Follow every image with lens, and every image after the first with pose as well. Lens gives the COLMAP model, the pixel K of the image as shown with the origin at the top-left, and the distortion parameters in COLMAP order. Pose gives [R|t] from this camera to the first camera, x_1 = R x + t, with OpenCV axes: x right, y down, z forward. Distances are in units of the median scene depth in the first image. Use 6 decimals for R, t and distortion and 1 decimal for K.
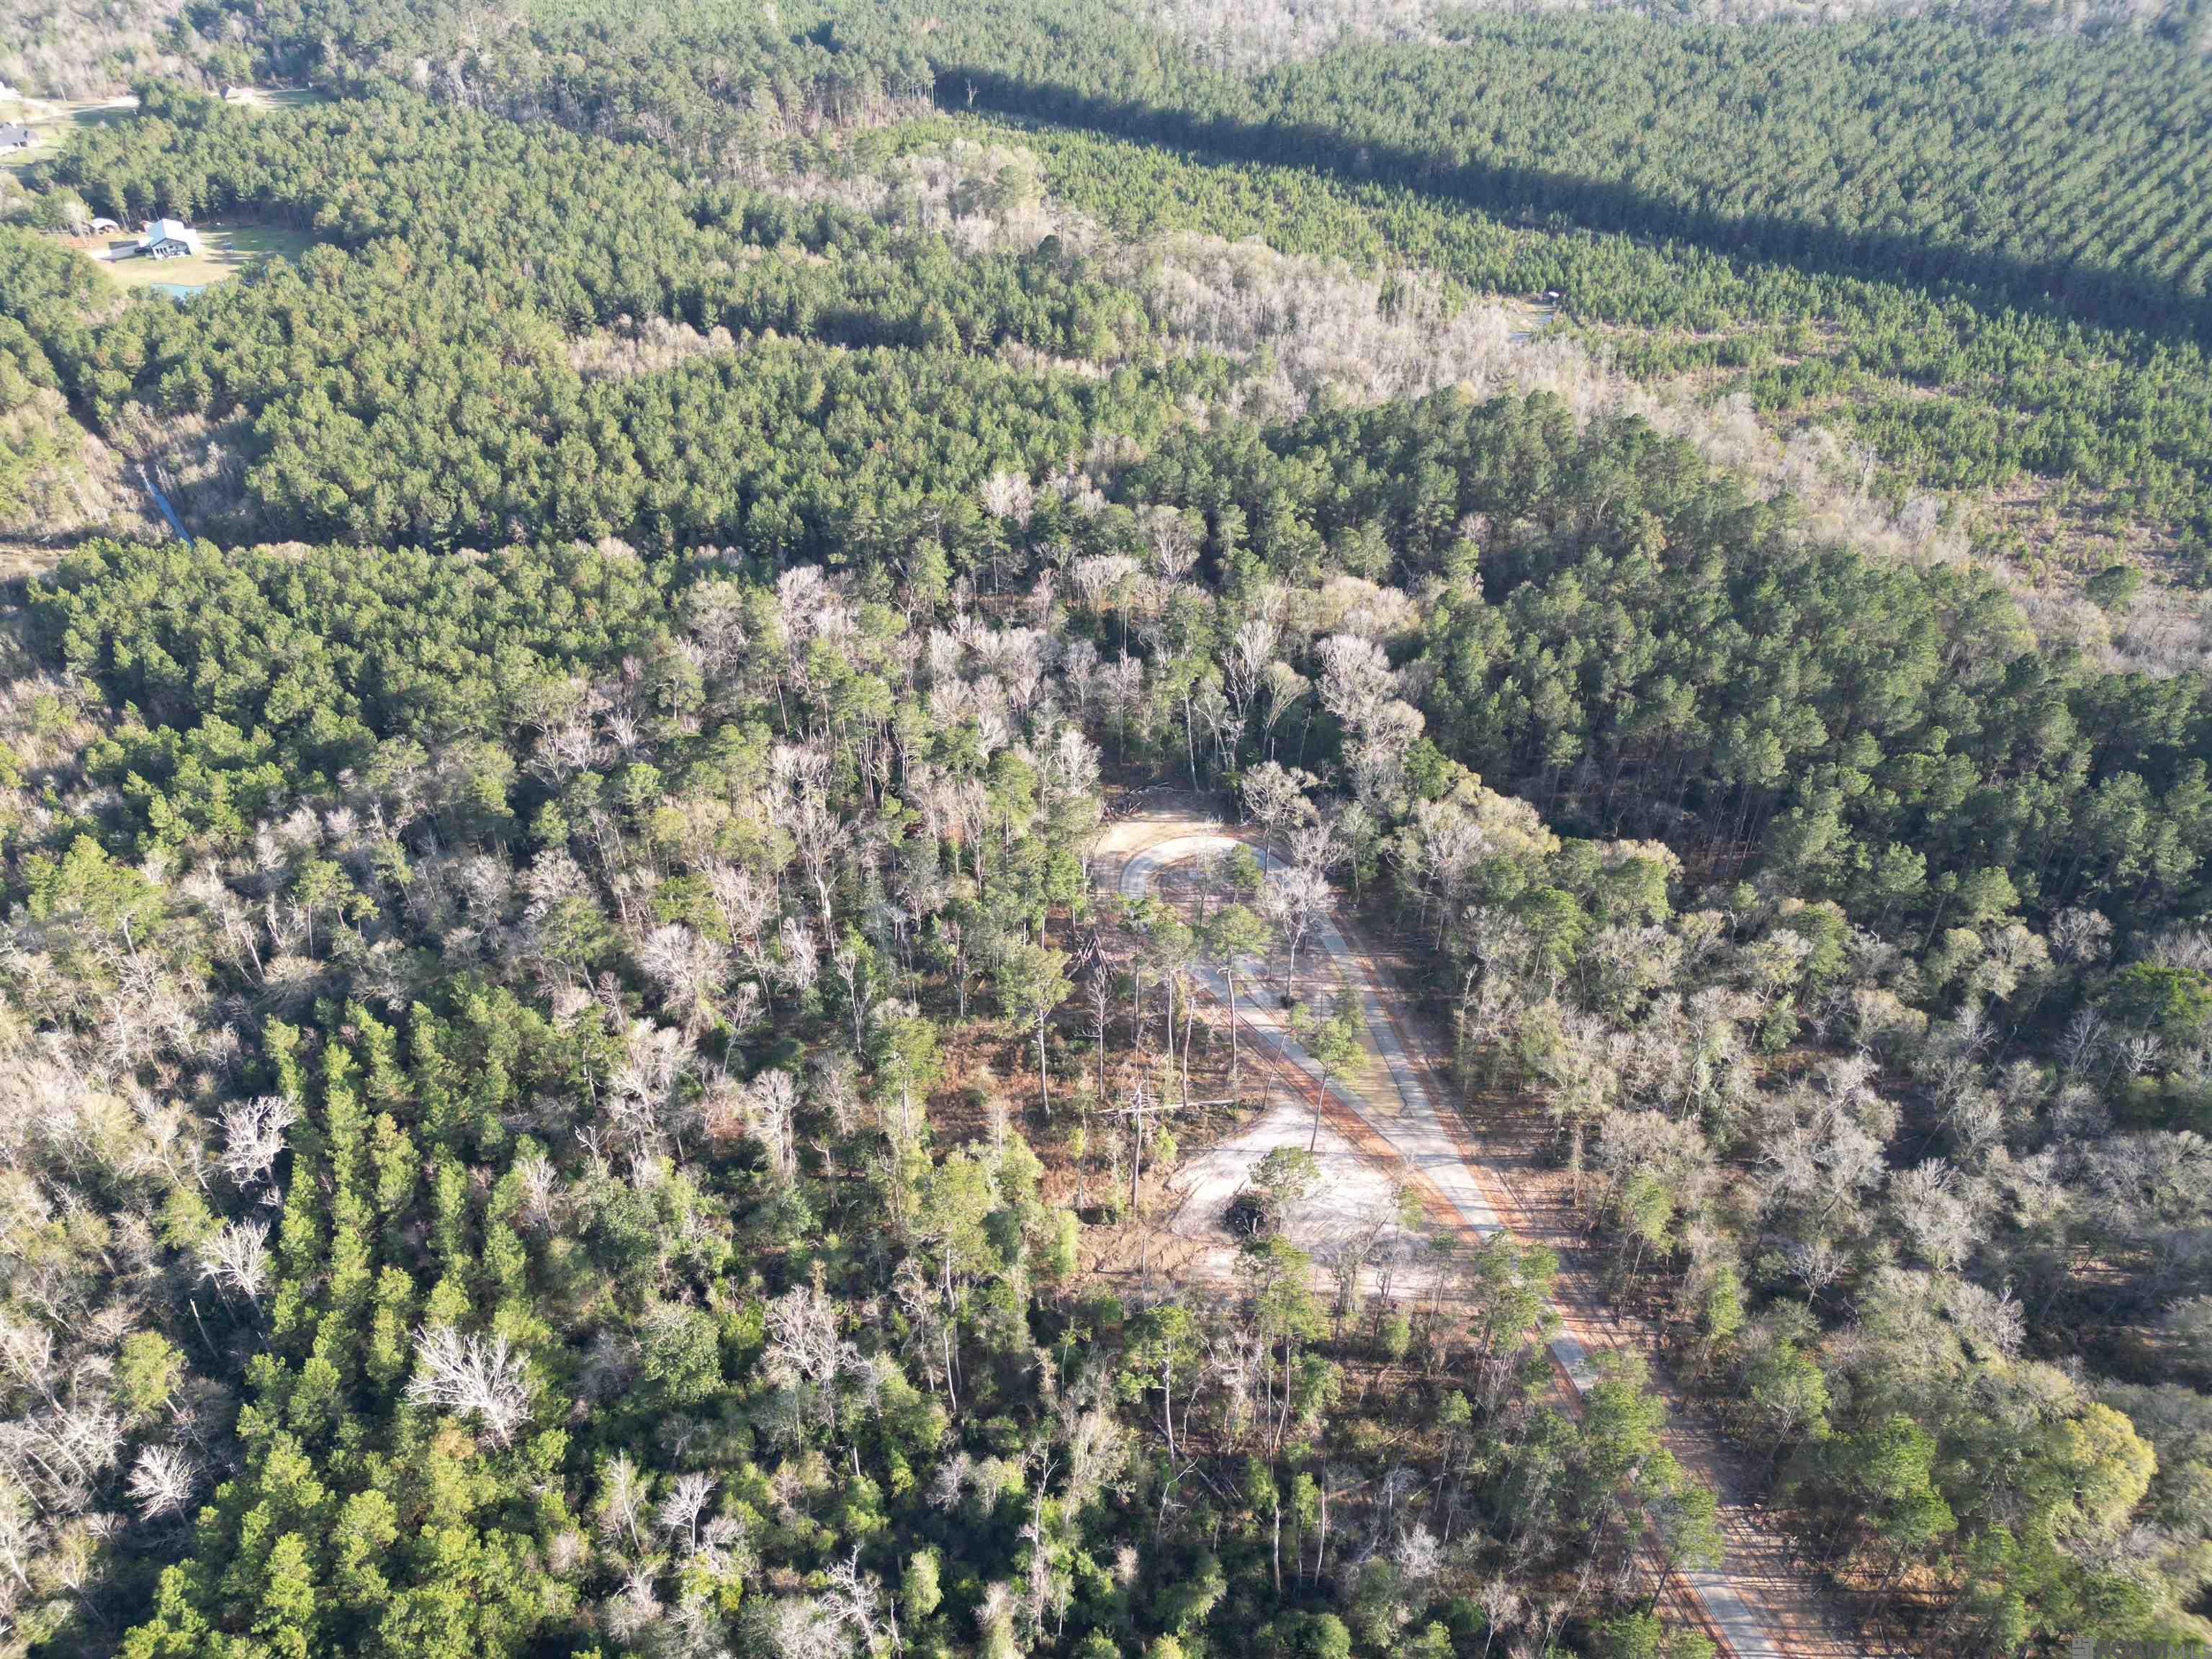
lens RADIAL K [[1540.4, 0, 1093.7], [0, 1540.4, 824.4], [0, 0, 1]] dist [0.087194, -0.091755]
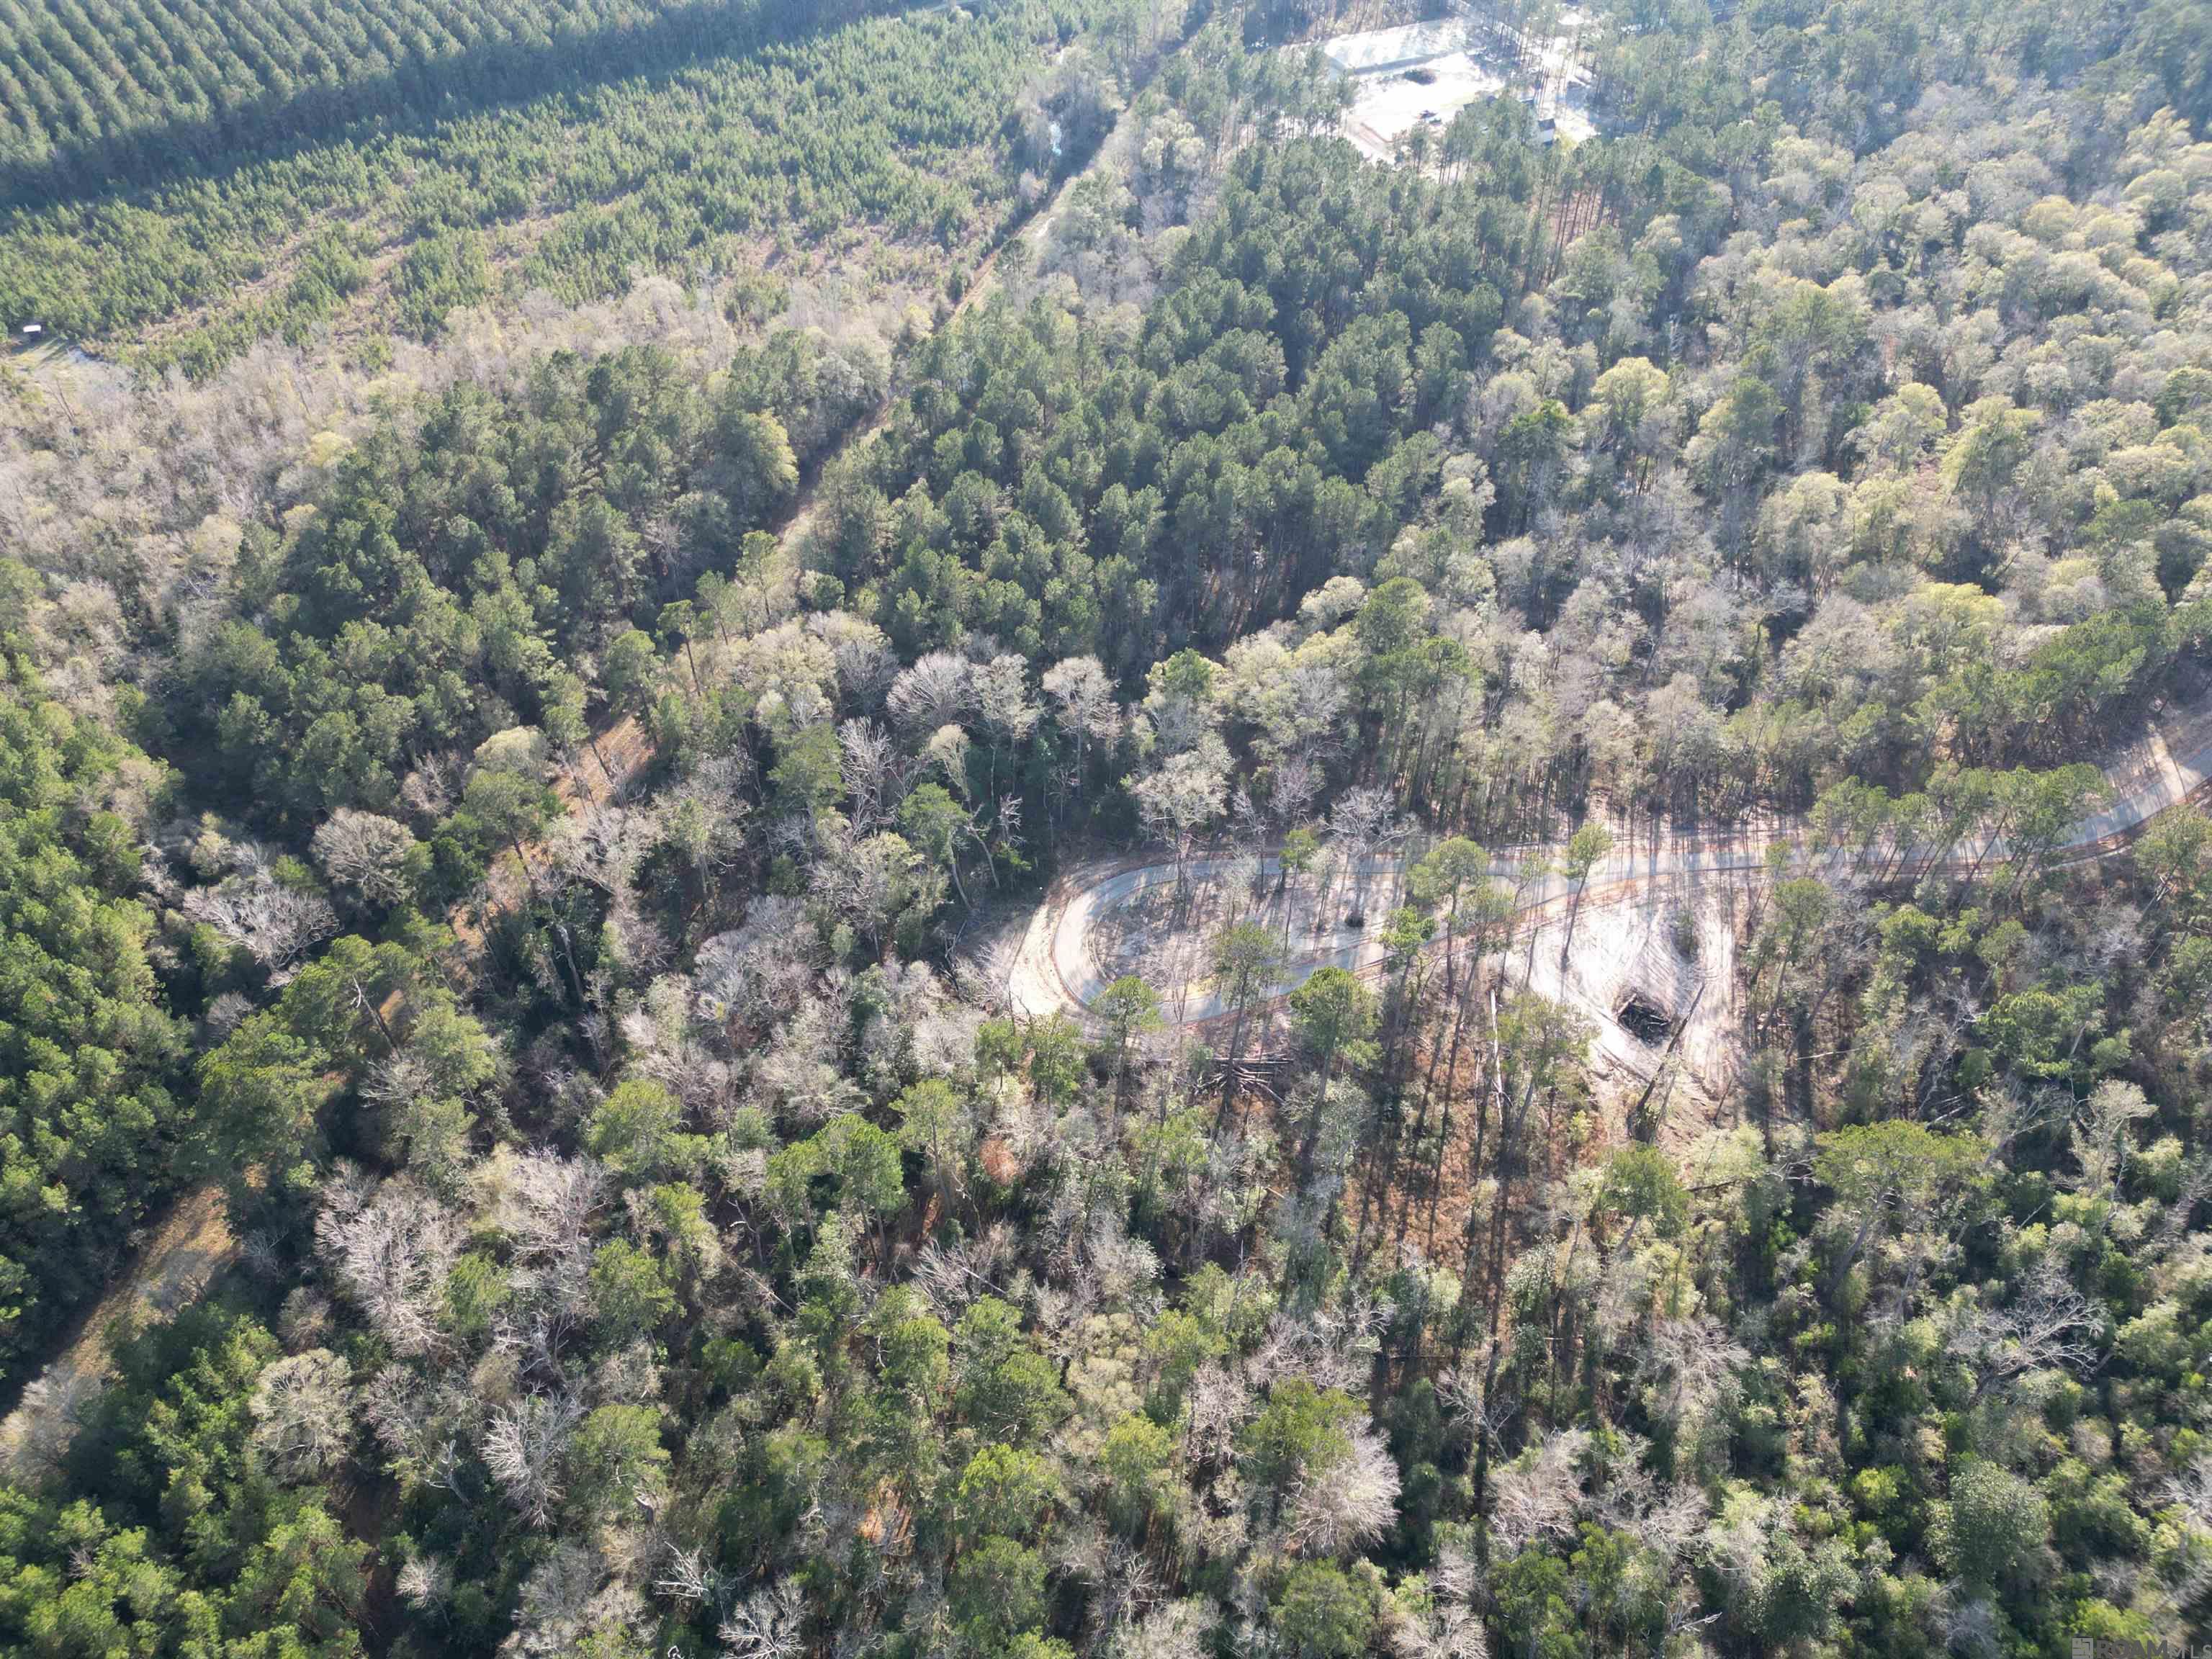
lens RADIAL K [[1539.8, 0, 1095.8], [0, 1539.8, 828.1], [0, 0, 1]] dist [0.085489, -0.086747]
pose [[0.222536, -0.674394, 0.704038, -0.289900], [0.590584, 0.667818, 0.453024, -0.240791], [-0.775686, 0.314979, 0.546900, 0.309798]]
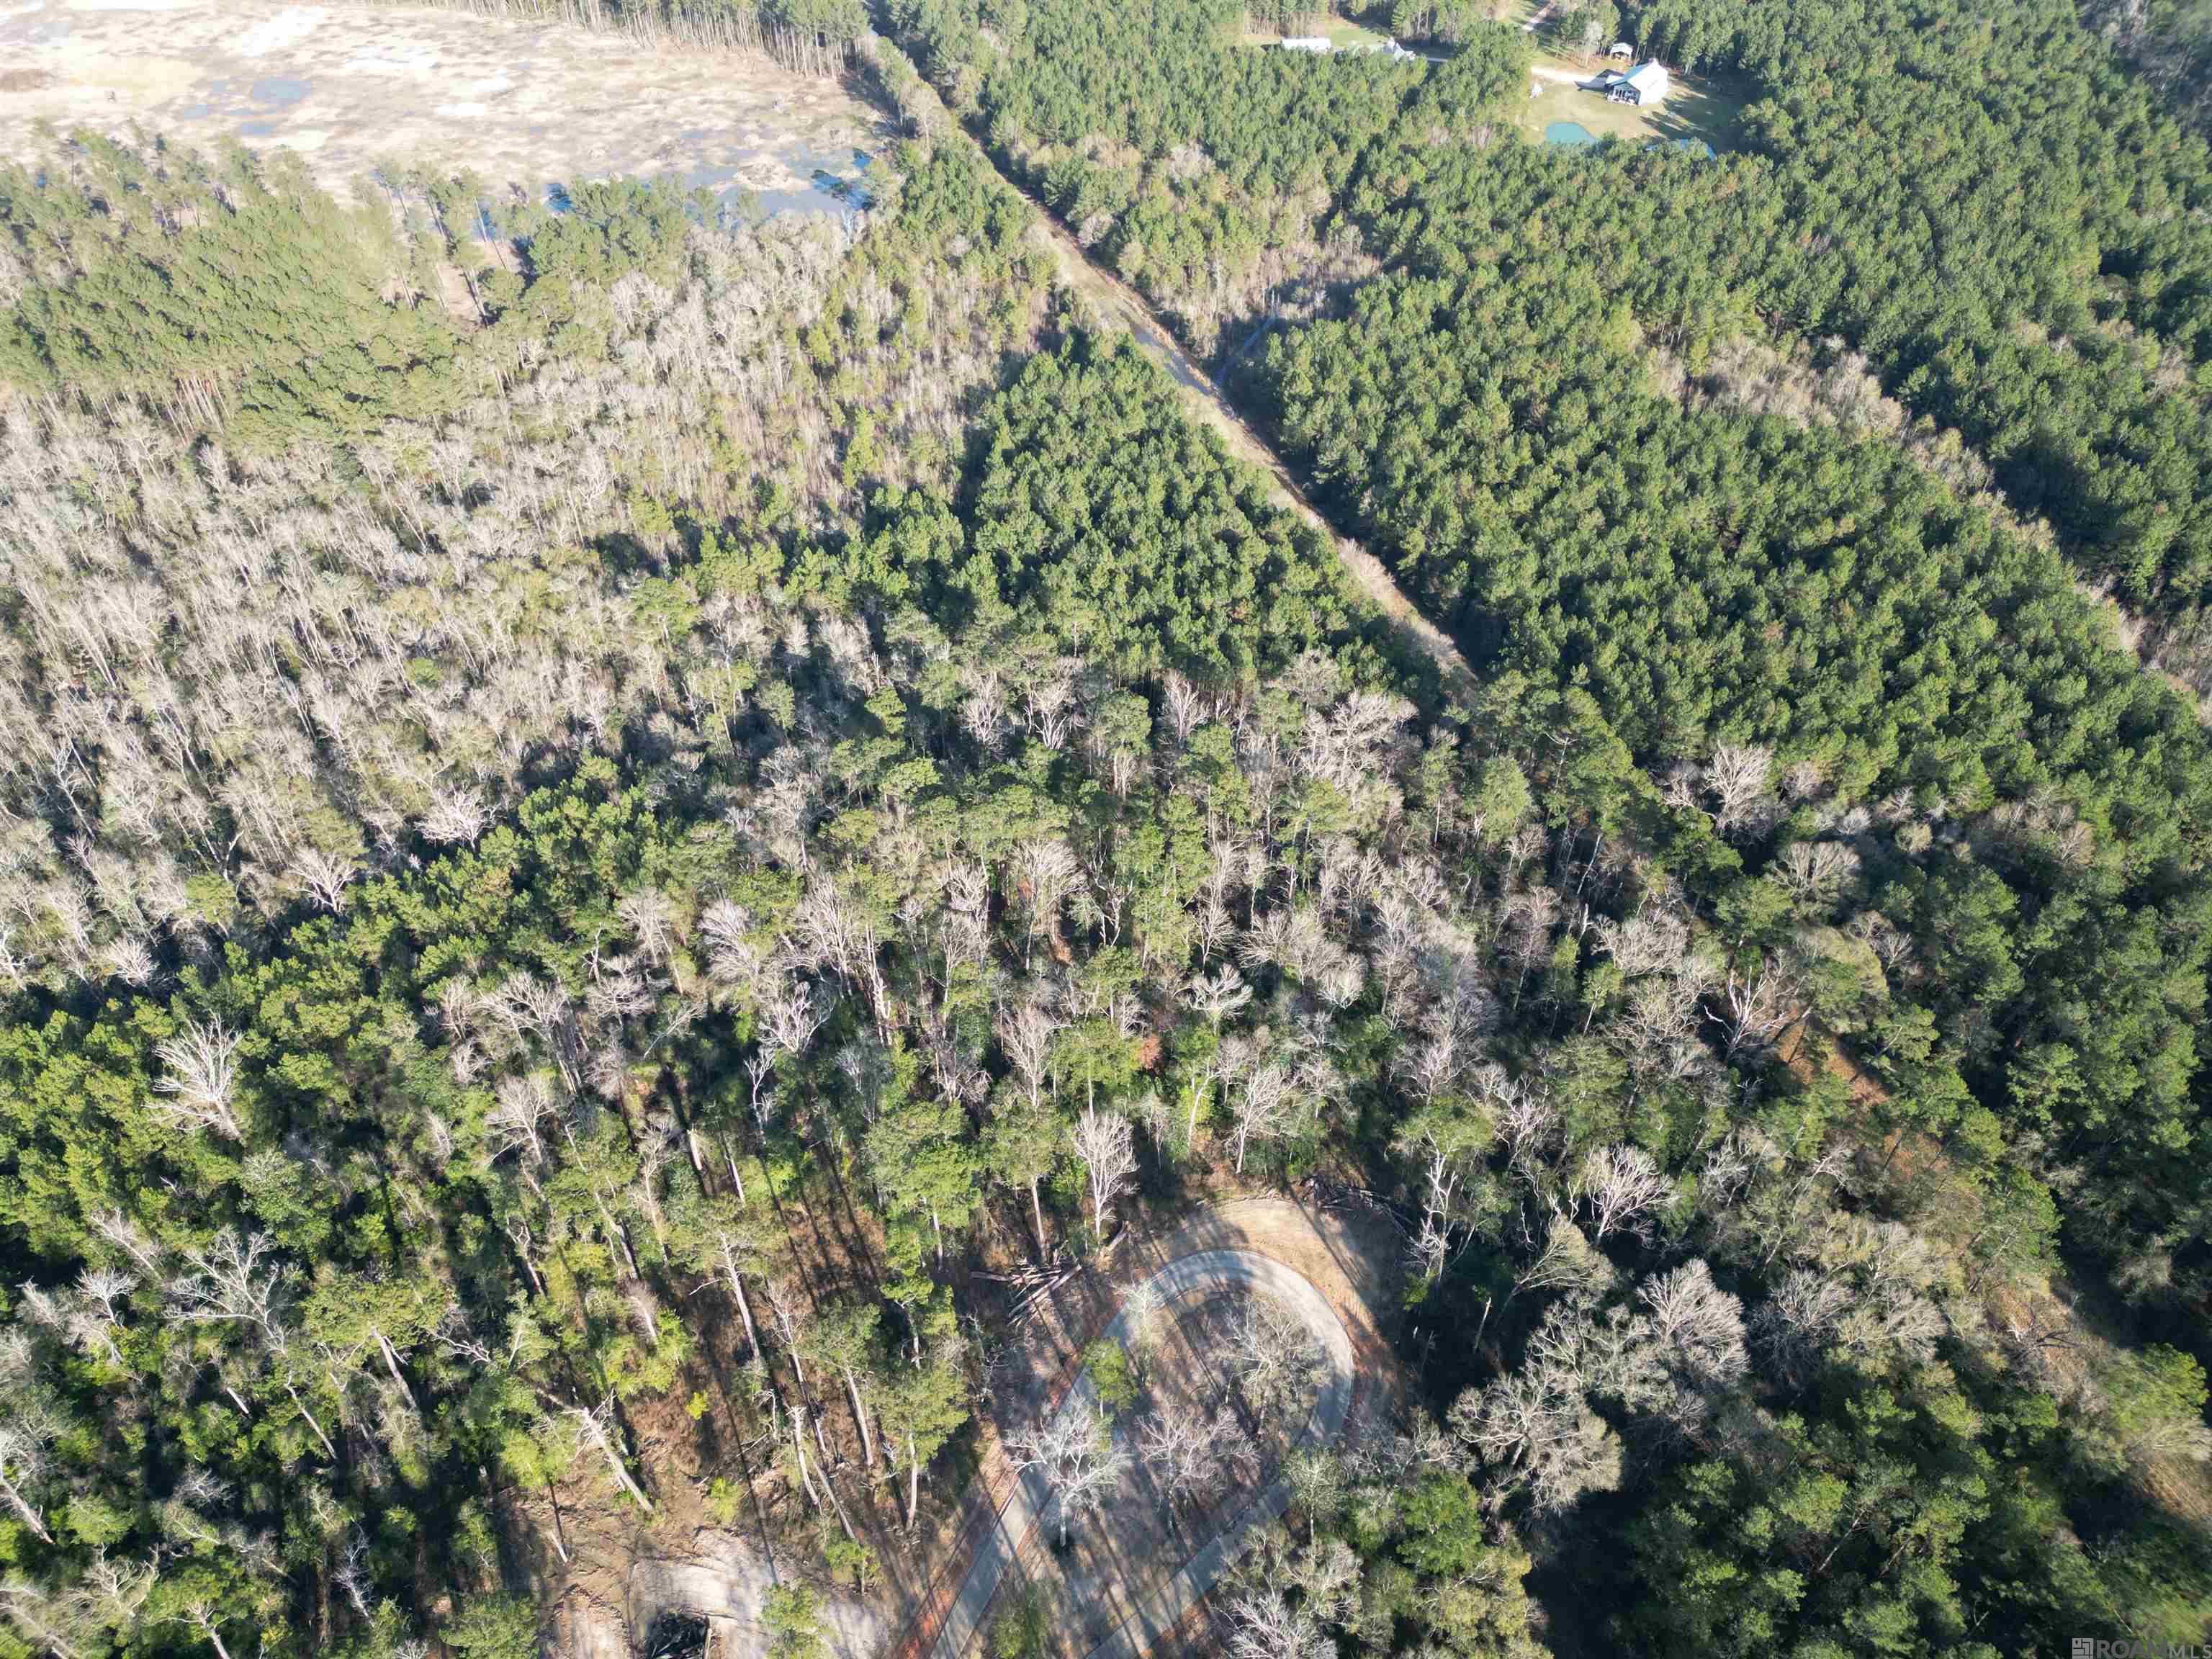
lens RADIAL K [[1530.7, 0, 1099.4], [0, 1530.7, 836.8], [0, 0, 1]] dist [0.075280, -0.066335]
pose [[0.453026, 0.611946, -0.648298, 0.212192], [-0.538855, 0.767287, 0.347715, -0.210981], [0.710213, 0.191814, 0.677351, 0.245938]]
